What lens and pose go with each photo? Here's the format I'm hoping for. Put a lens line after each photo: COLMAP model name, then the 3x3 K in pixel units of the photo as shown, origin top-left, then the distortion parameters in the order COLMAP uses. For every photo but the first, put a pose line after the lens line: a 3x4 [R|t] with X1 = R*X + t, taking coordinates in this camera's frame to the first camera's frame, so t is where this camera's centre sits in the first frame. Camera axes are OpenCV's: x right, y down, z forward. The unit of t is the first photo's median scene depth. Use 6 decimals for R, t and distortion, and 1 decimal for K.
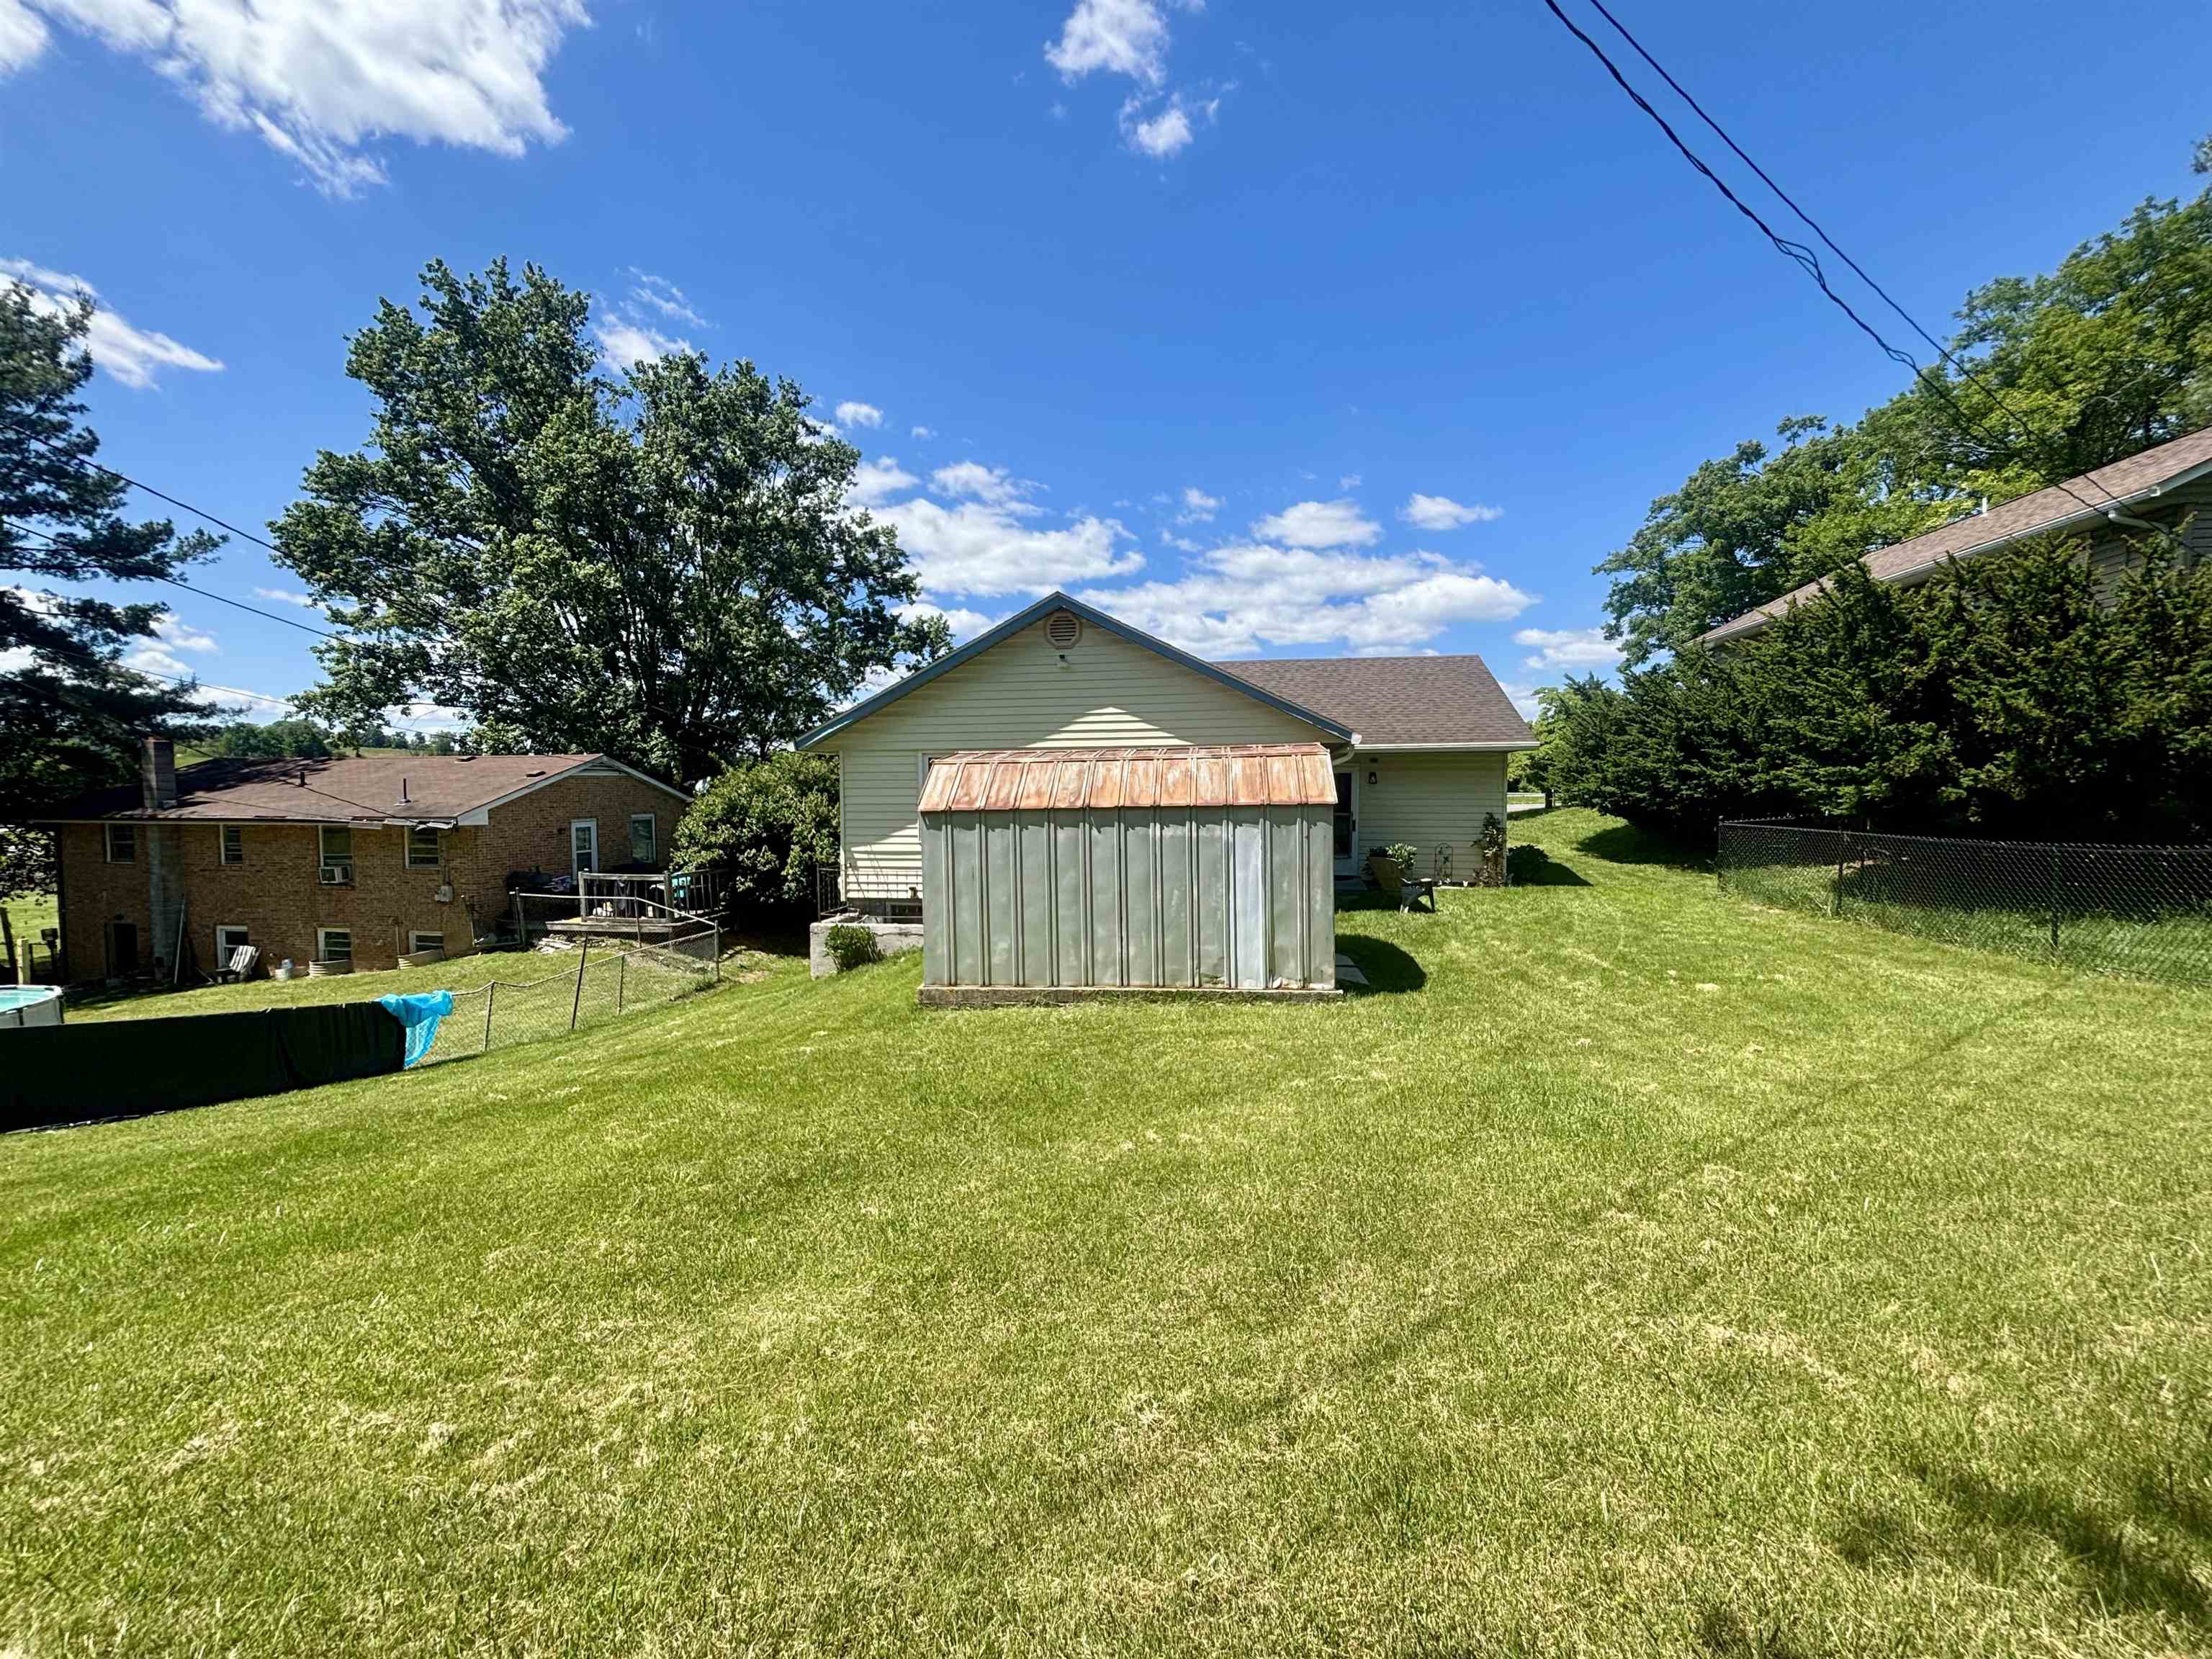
lens RADIAL K [[898.8, 0, 1104.3], [0, 898.8, 823.8], [0, 0, 1]] dist [0.009234, -0.000180]
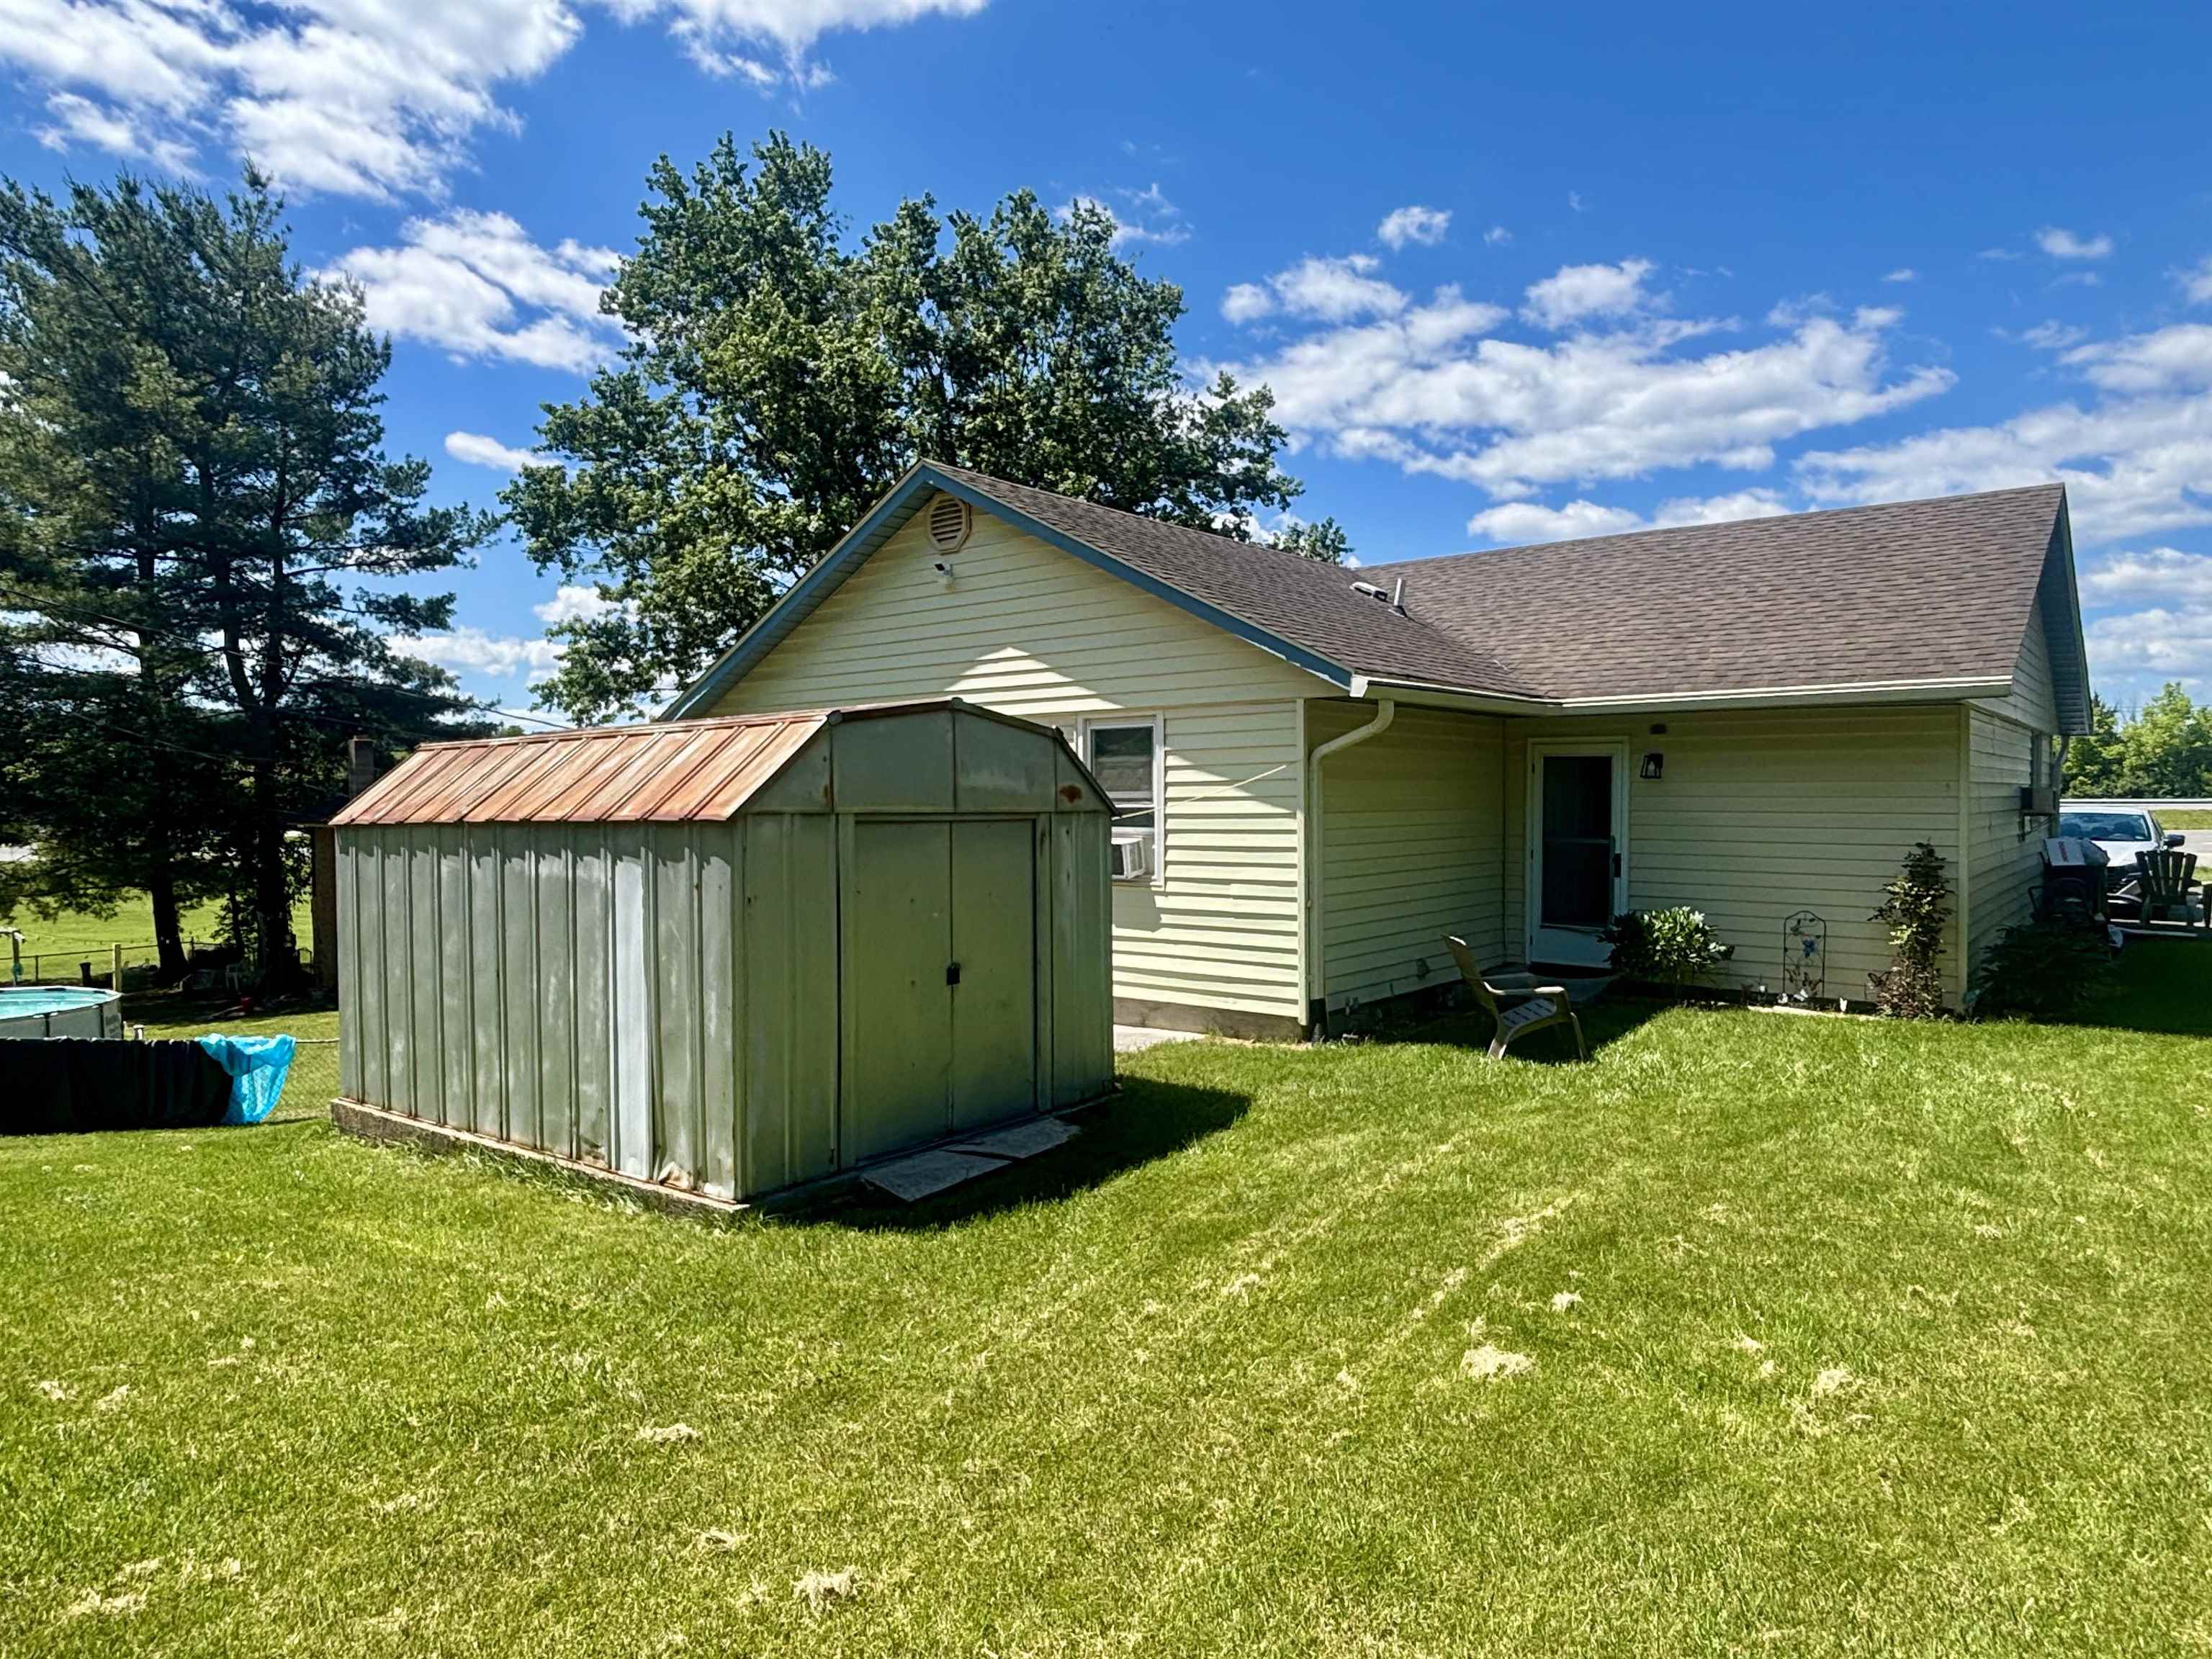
lens RADIAL K [[1341.8, 0, 1106.3], [0, 1341.8, 821.4], [0, 0, 1]] dist [0.020240, 0.000364]
pose [[0.857503, 0.011752, -0.514345, 0.262912], [-0.019708, 0.999756, -0.010015, -0.005937], [0.514102, 0.018724, 0.857525, 0.157176]]
